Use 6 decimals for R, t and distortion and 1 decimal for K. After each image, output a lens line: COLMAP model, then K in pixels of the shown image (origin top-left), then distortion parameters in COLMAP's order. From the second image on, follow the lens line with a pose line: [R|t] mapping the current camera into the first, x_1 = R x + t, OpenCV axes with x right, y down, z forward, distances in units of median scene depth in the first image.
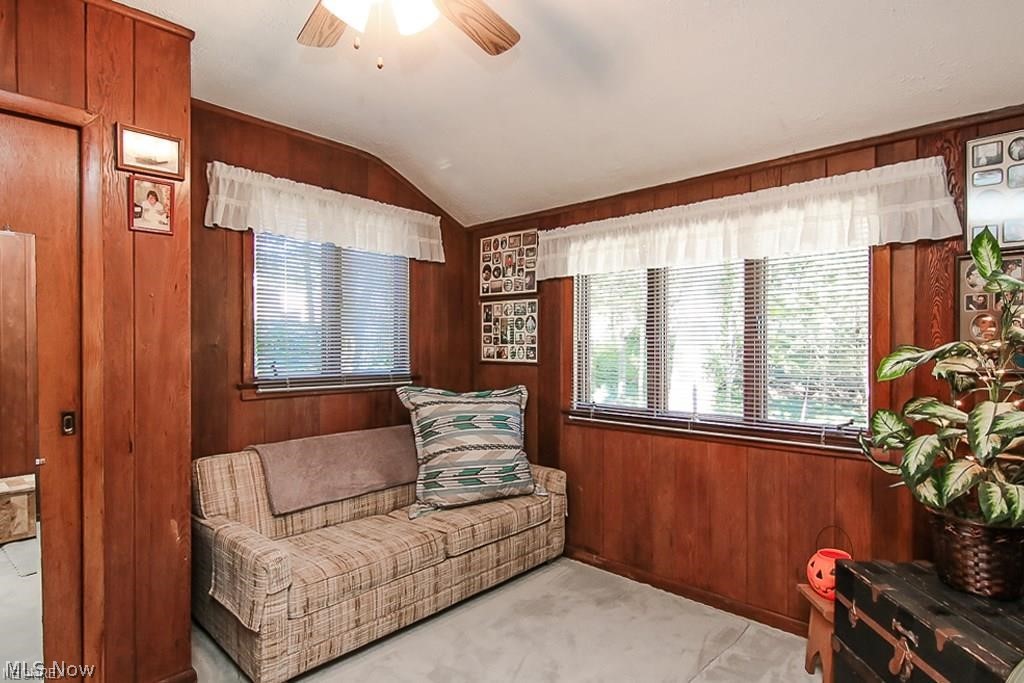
lens RADIAL K [[527.2, 0, 512.4], [0, 527.2, 349.3], [0, 0, 1]] dist [0.000186, -0.000576]
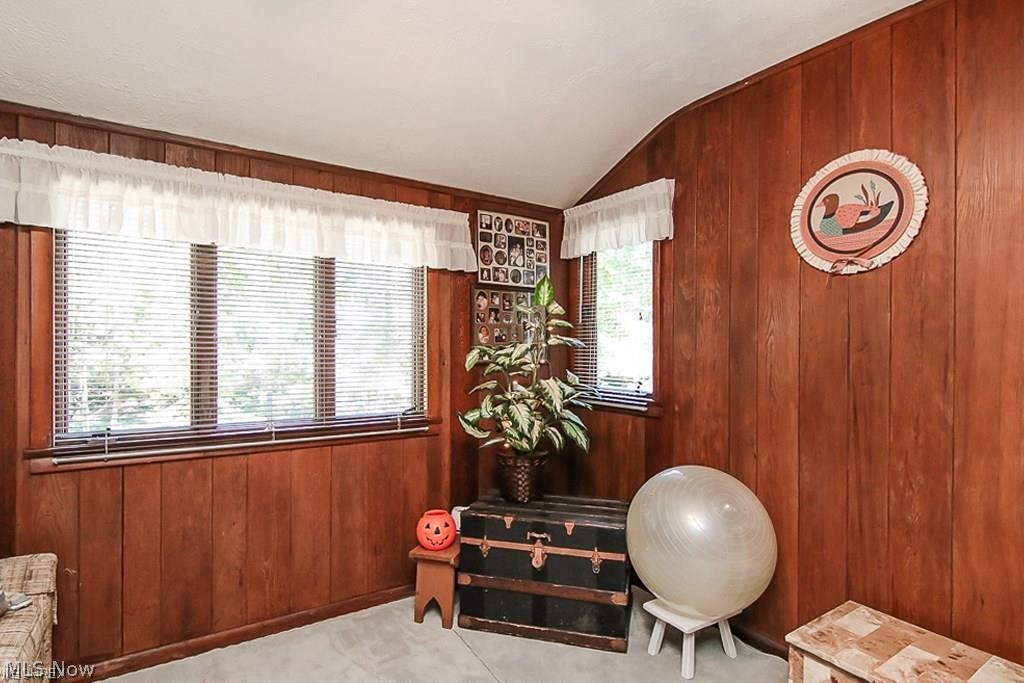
lens RADIAL K [[535.0, 0, 512.7], [0, 535.0, 348.2], [0, 0, 1]] dist [0.001200, 0.000202]
pose [[0.234380, -0.001884, 0.972143, -0.451940], [-0.001184, 0.999997, 0.002223, -0.003246], [-0.972144, -0.001672, 0.234377, 0.422434]]
